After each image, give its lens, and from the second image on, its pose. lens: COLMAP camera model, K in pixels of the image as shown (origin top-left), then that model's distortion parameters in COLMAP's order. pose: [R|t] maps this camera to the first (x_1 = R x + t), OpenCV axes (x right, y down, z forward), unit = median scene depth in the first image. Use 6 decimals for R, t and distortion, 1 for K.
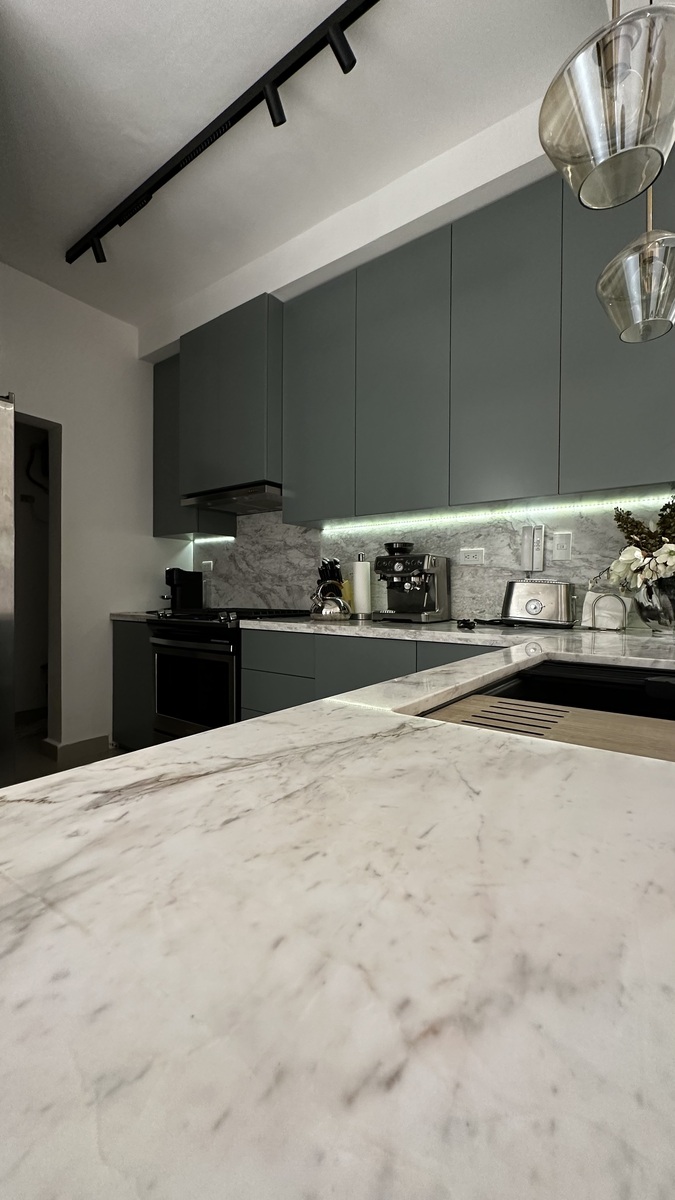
lens RADIAL K [[481.7, 0, 336.7], [0, 481.7, 599.0], [0, 0, 1]] dist [-0.003643, -0.000159]
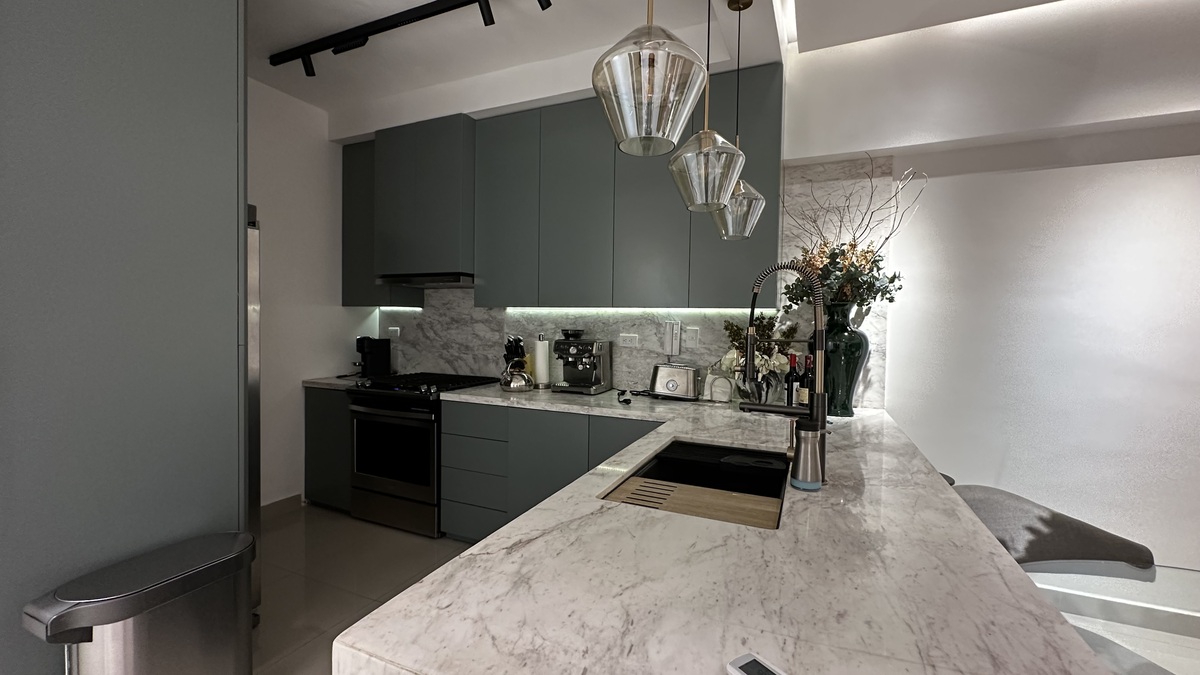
lens RADIAL K [[481.7, 0, 599.6], [0, 481.7, 336.3], [0, 0, 1]] dist [-0.003643, -0.000159]
pose [[0.976189, 0.002402, 0.216908, -0.078891], [-0.005981, 0.999857, 0.015846, -0.122888], [-0.216839, -0.016766, 0.976063, -0.255760]]
